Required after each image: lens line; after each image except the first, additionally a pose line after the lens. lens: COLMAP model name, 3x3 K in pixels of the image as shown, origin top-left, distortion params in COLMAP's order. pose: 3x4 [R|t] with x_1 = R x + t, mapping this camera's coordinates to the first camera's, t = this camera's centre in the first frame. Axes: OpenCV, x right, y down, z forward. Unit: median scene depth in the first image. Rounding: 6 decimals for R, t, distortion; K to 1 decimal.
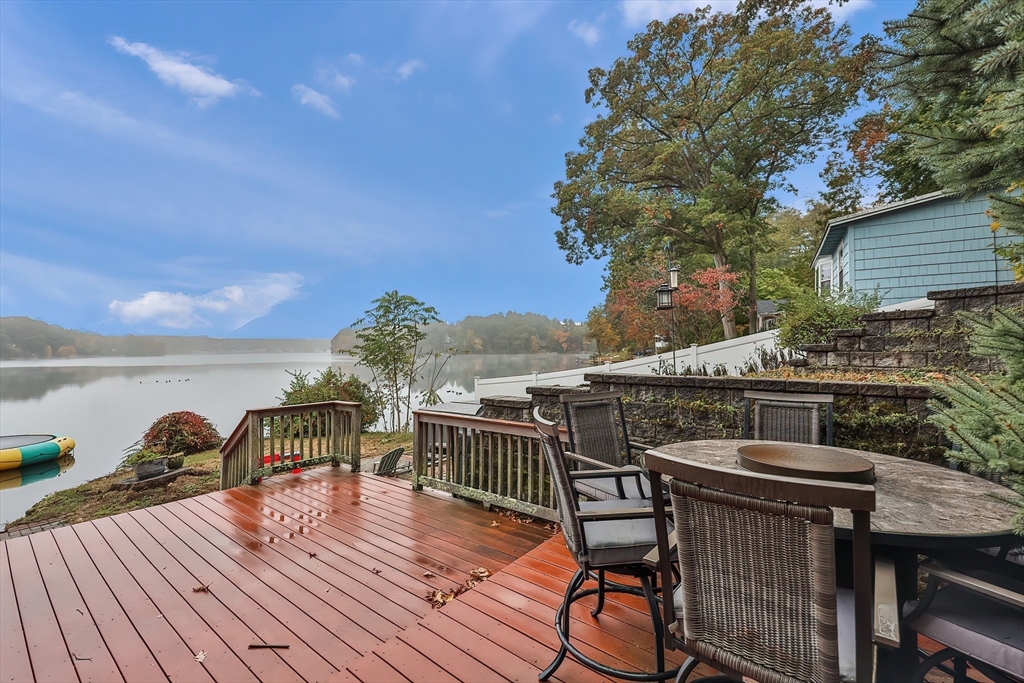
lens RADIAL K [[441.5, 0, 513.7], [0, 441.5, 339.8], [0, 0, 1]] dist [0.001370, 0.001275]
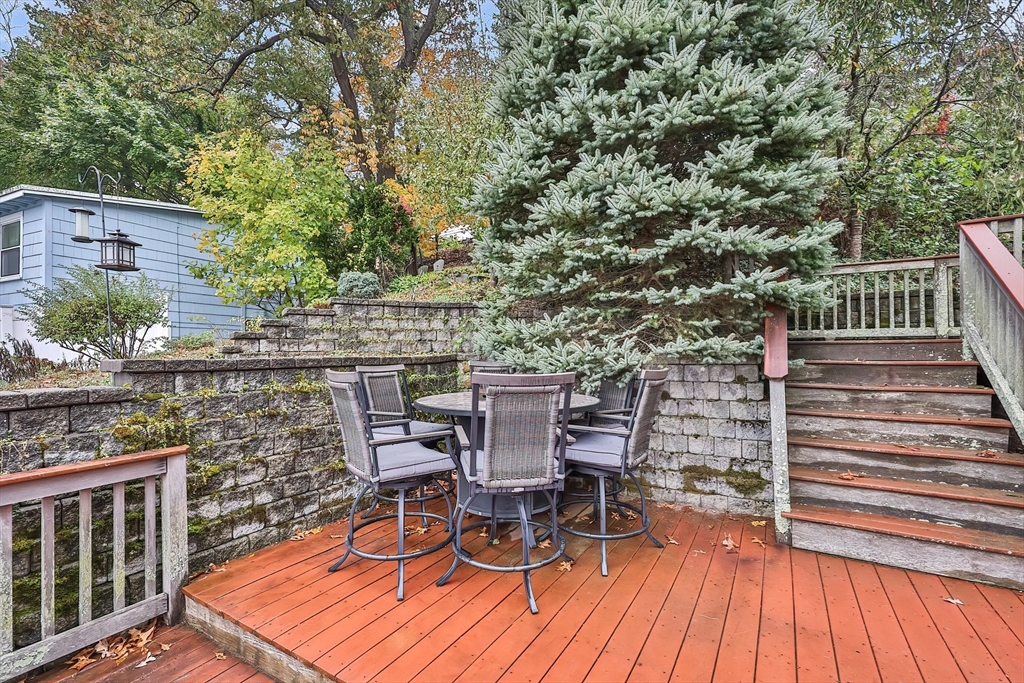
lens RADIAL K [[441.5, 0, 508.2], [0, 441.5, 348.2], [0, 0, 1]] dist [0.001370, 0.001275]
pose [[-0.118775, 0.015136, 0.992806, -0.508096], [-0.016351, 0.999718, -0.017197, 0.067512], [-0.992787, -0.018276, -0.118494, 0.605798]]
